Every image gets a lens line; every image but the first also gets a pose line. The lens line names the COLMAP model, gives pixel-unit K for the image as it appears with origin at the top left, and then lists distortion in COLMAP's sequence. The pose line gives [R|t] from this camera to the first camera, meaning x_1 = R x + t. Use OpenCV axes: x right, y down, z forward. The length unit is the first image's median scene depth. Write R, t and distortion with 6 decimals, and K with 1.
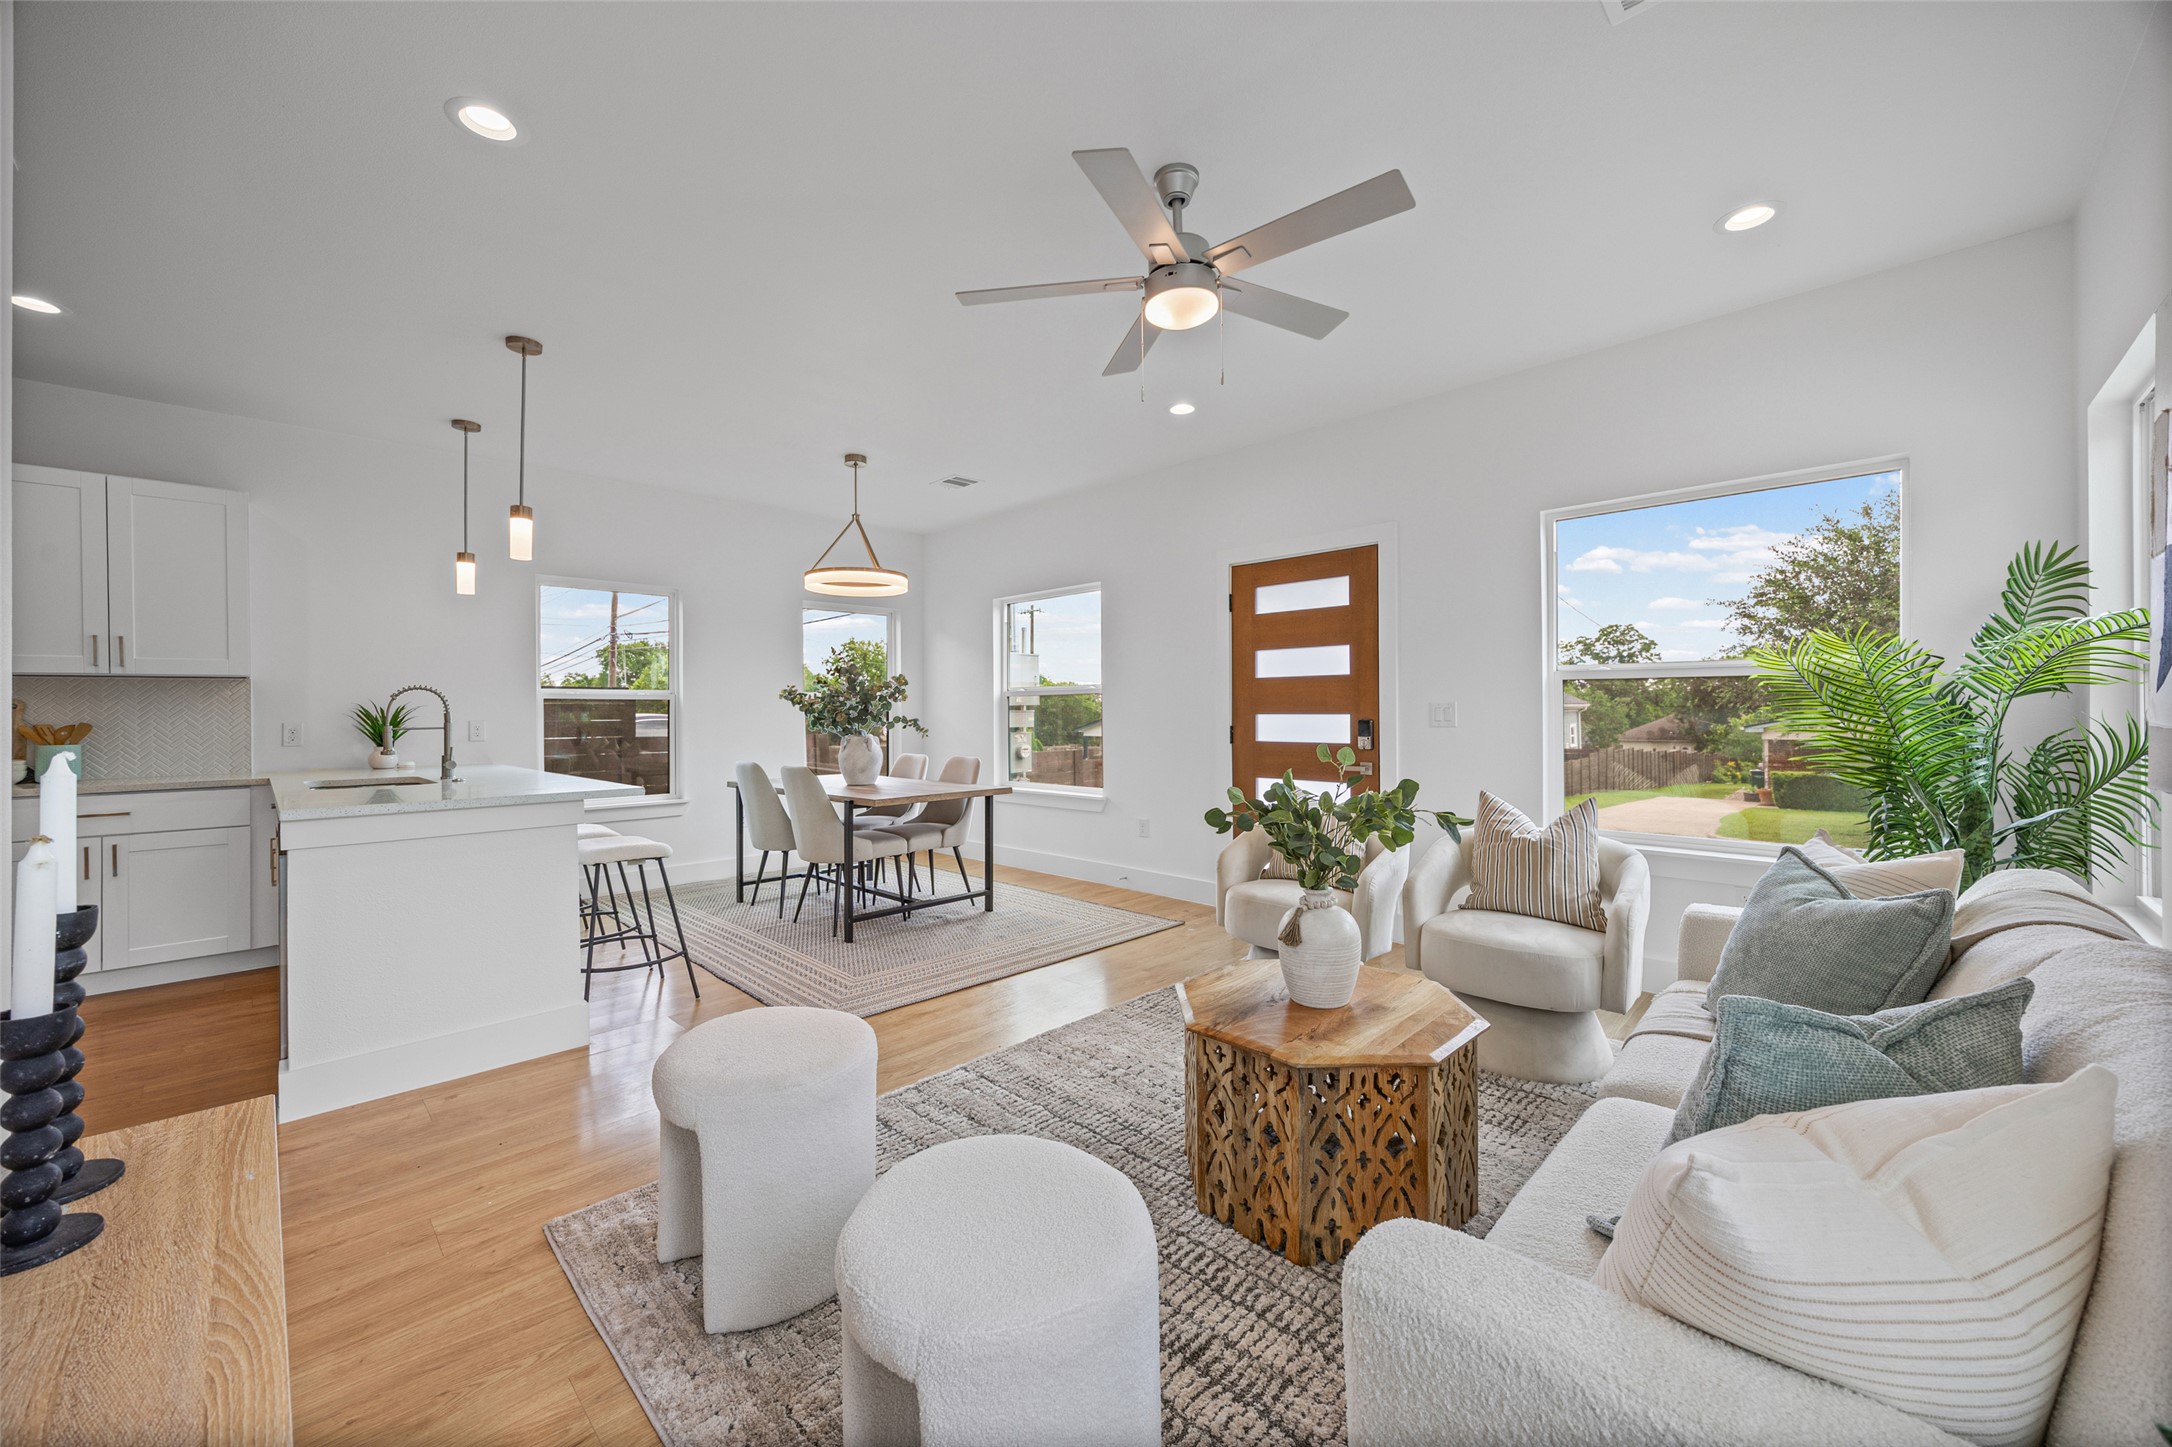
lens RADIAL K [[824.6, 0, 1086.5], [0, 824.6, 708.1], [0, 0, 1]] dist [-0.003727, 0.000038]
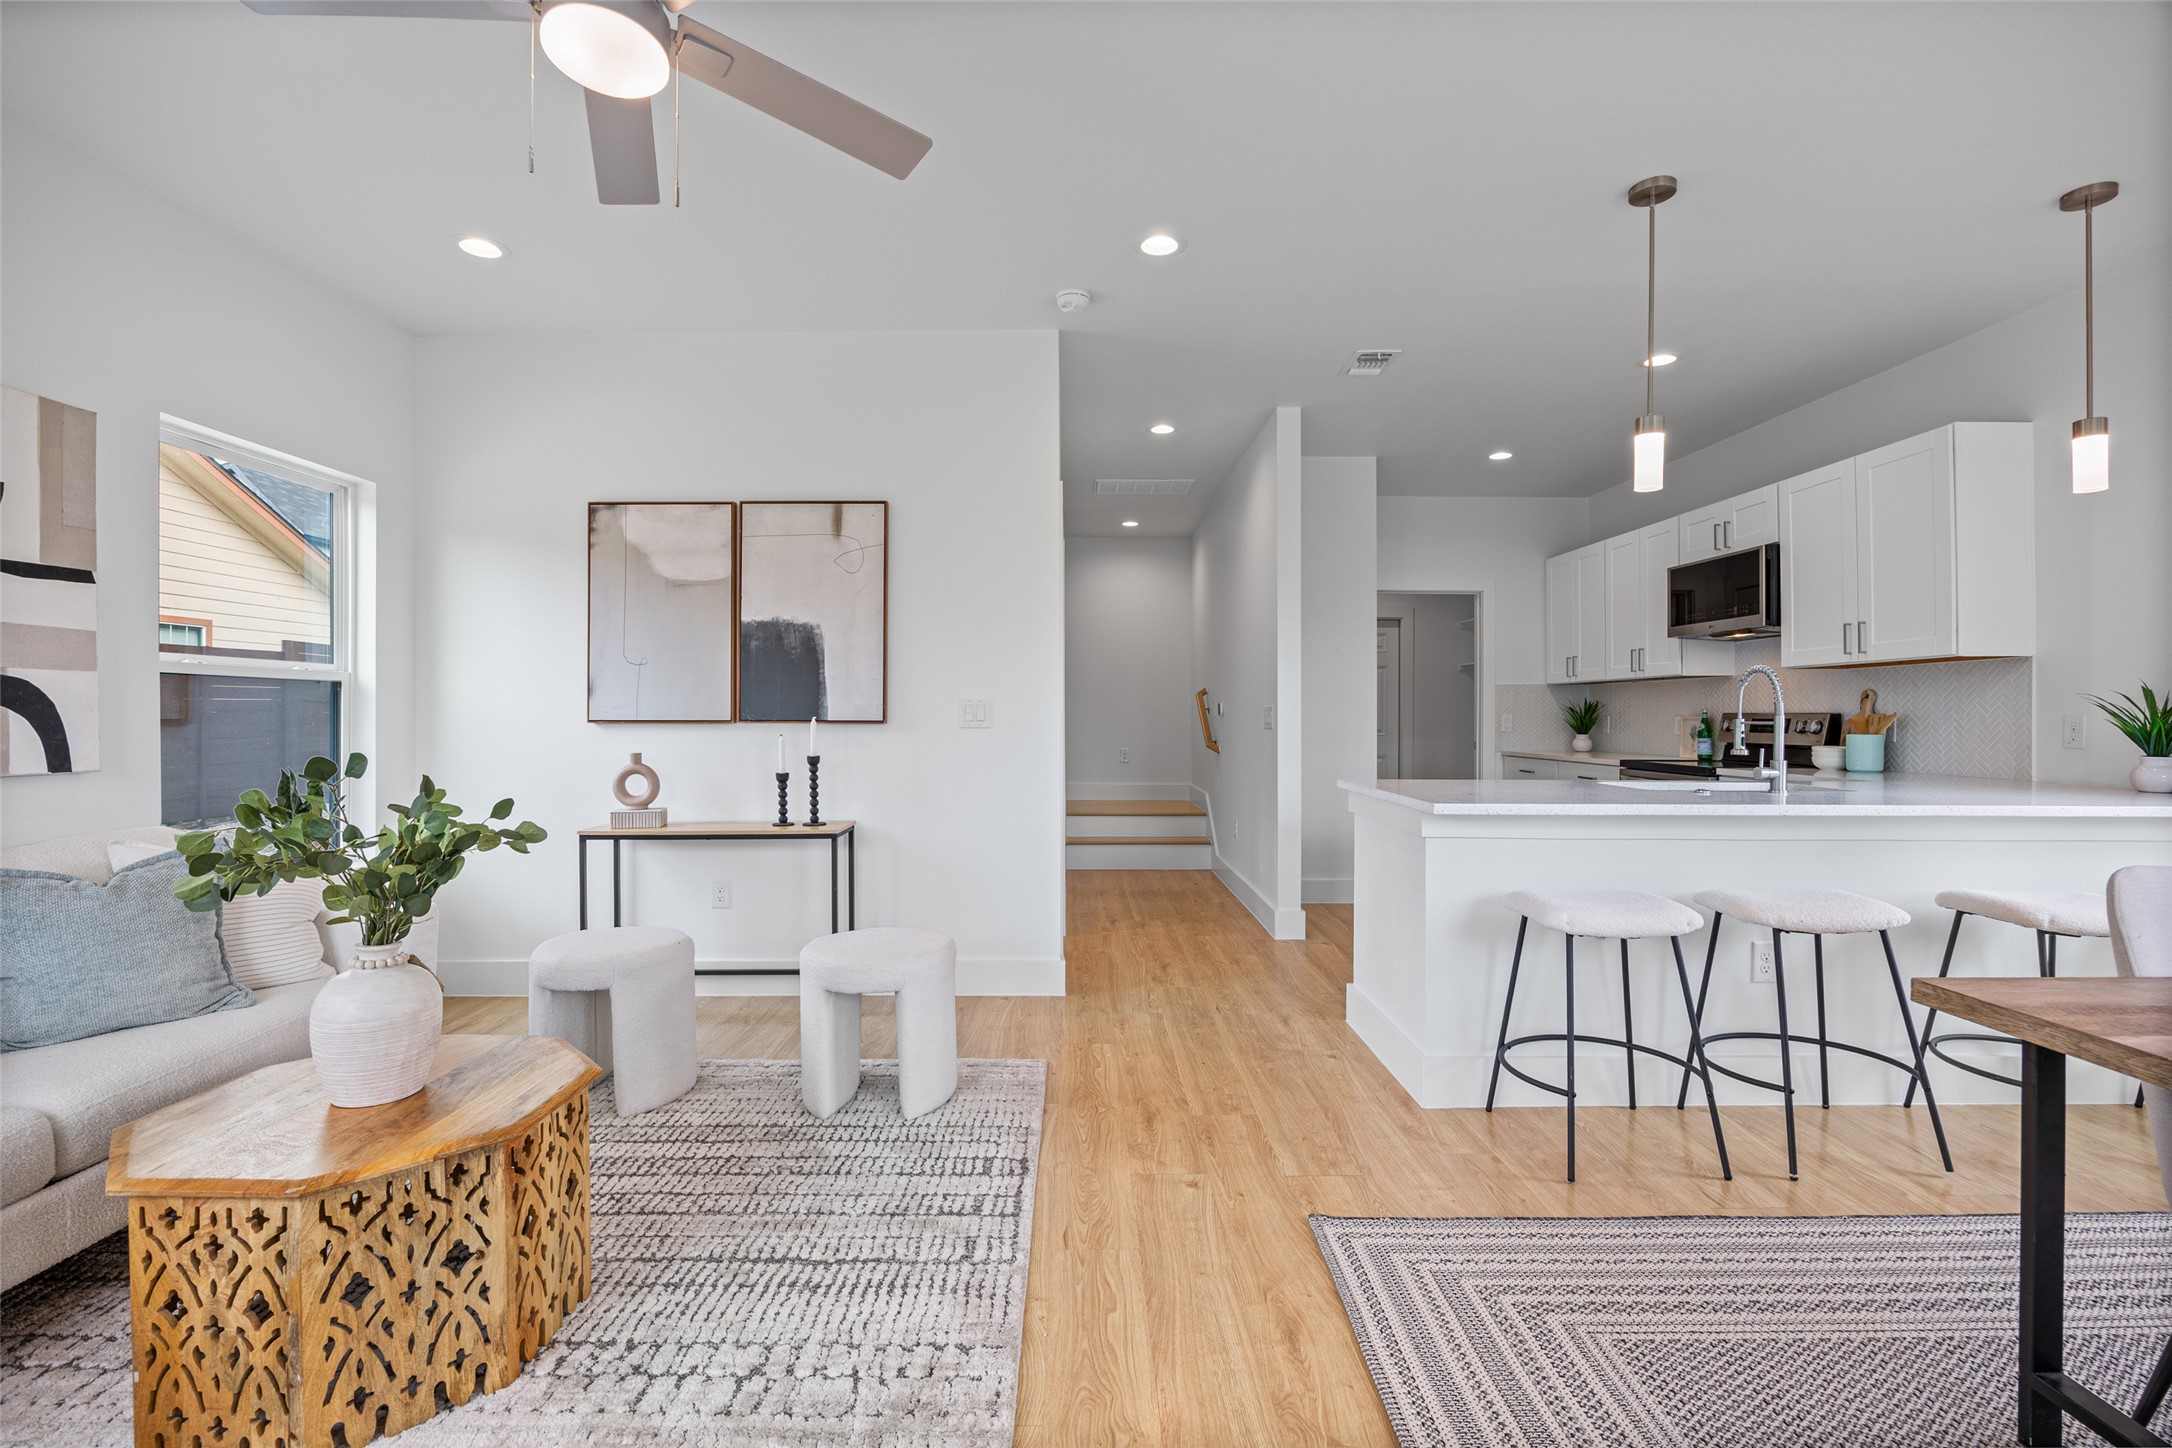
lens RADIAL K [[959.0, 0, 1086.7], [0, 959.0, 718.9], [0, 0, 1]] dist [-0.009578, -0.000967]
pose [[-0.708315, 0.009586, -0.705832, 0.205340], [0.008331, 0.999952, 0.005220, 0.008186], [0.705848, -0.002183, -0.708360, 0.976591]]
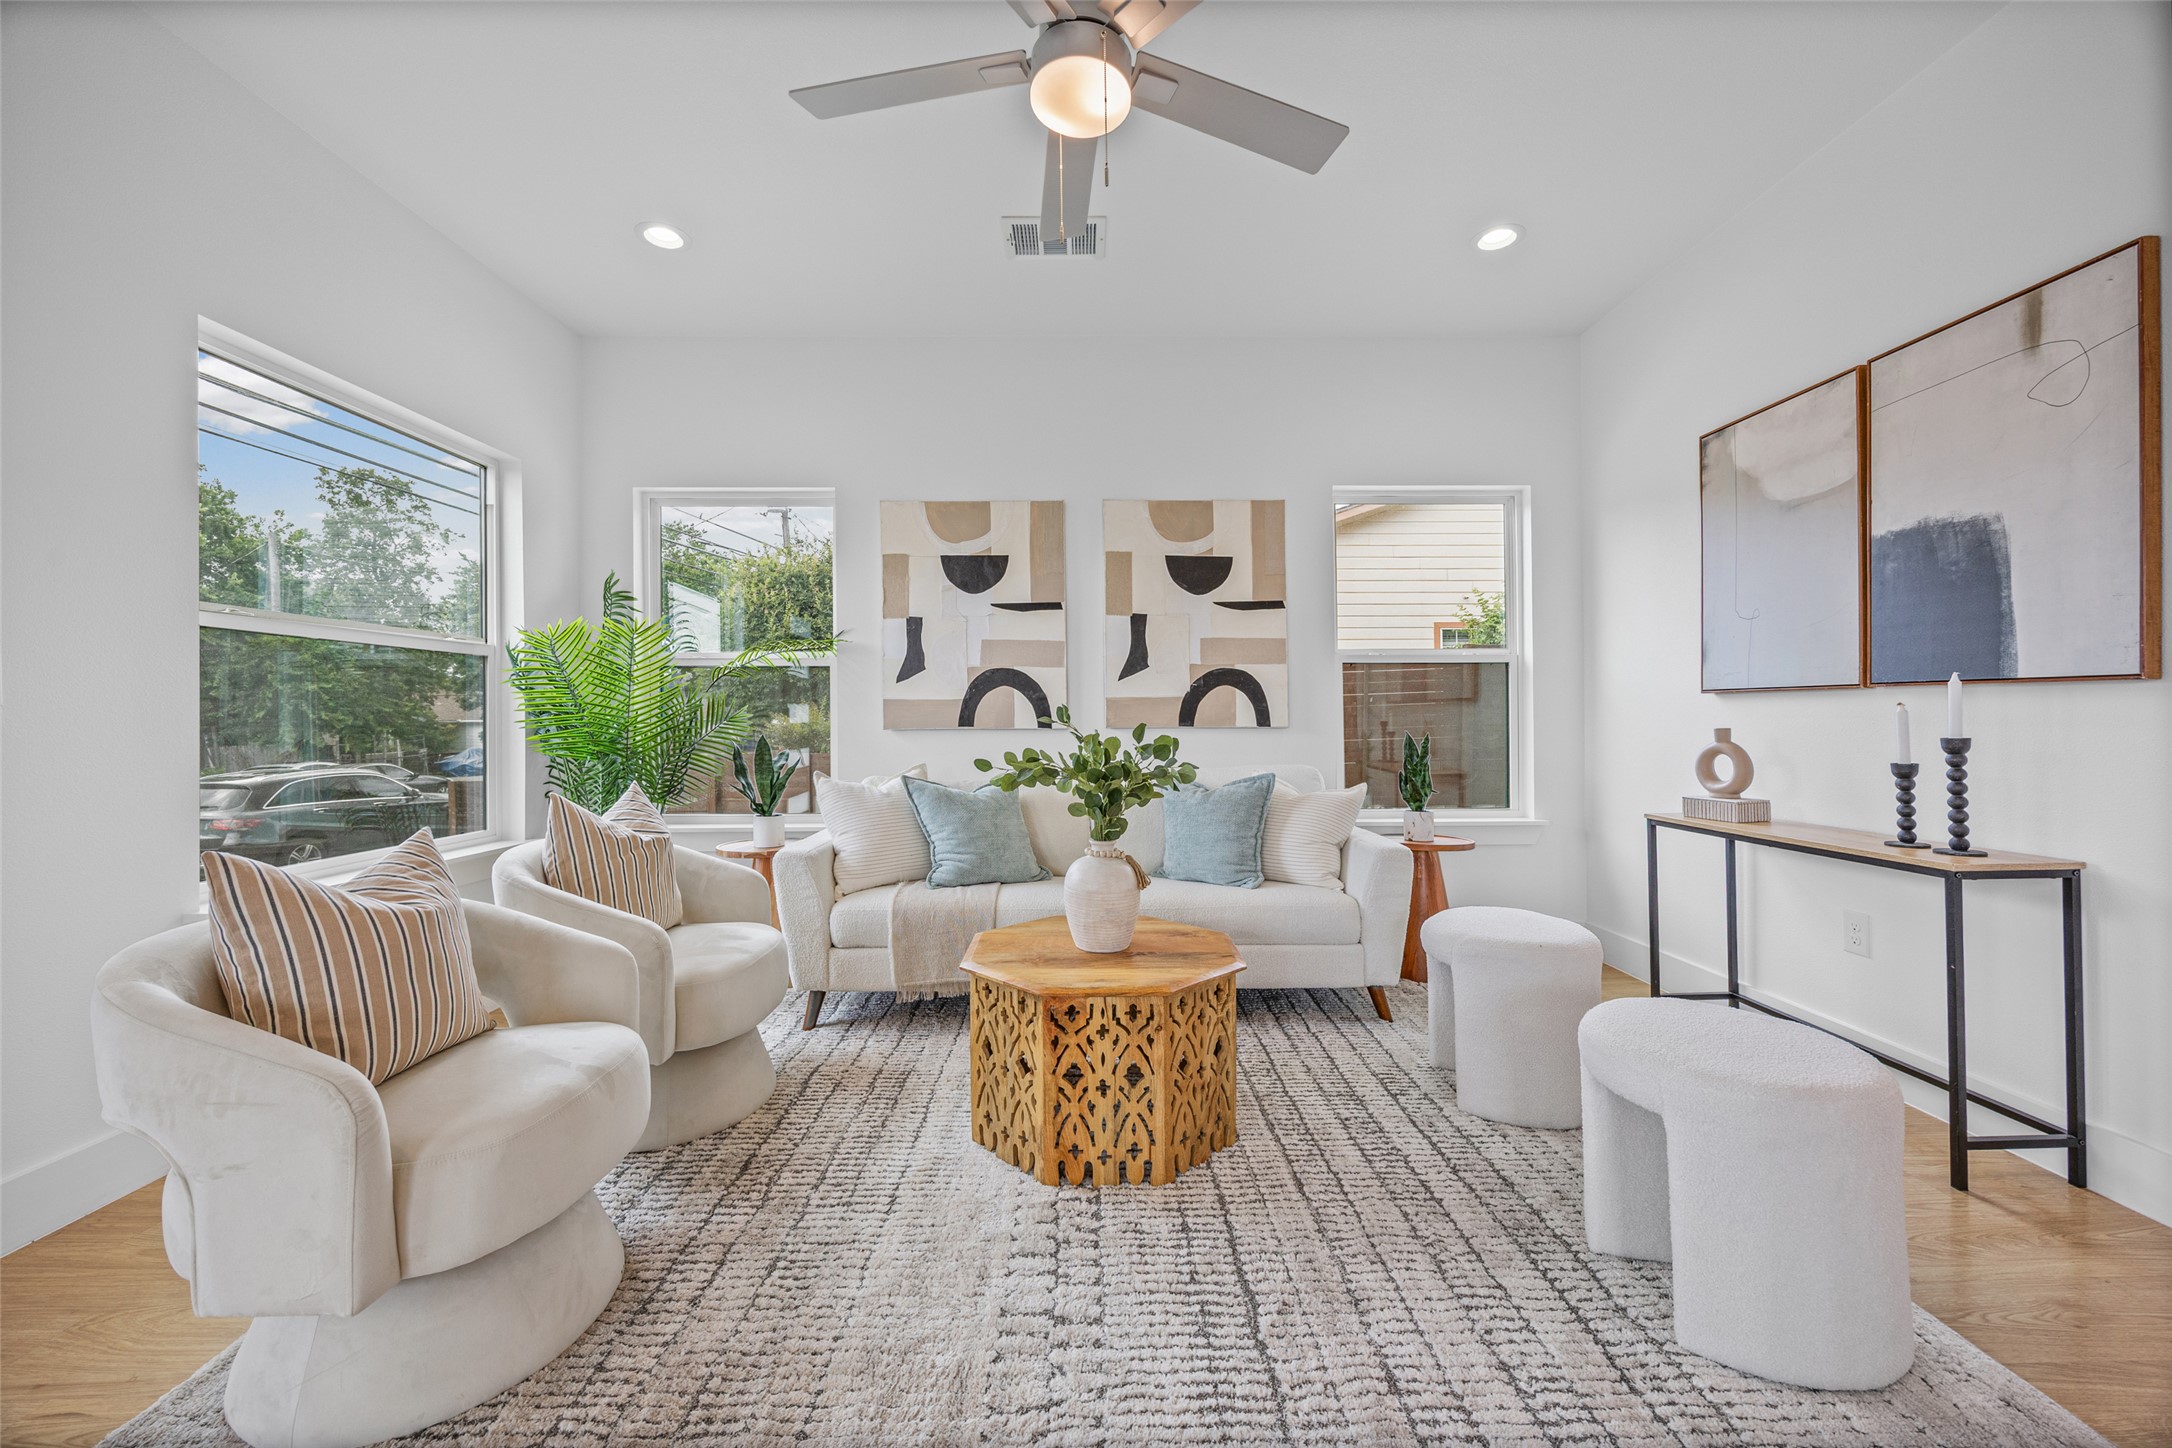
lens RADIAL K [[824.6, 0, 1074.5], [0, 824.6, 713.5], [0, 0, 1]] dist [-0.003727, 0.000038]
pose [[-0.704250, 0.011565, 0.709858, -0.210011], [0.006787, 0.999931, -0.009558, 0.031978], [-0.709920, -0.001913, -0.704280, 0.838736]]
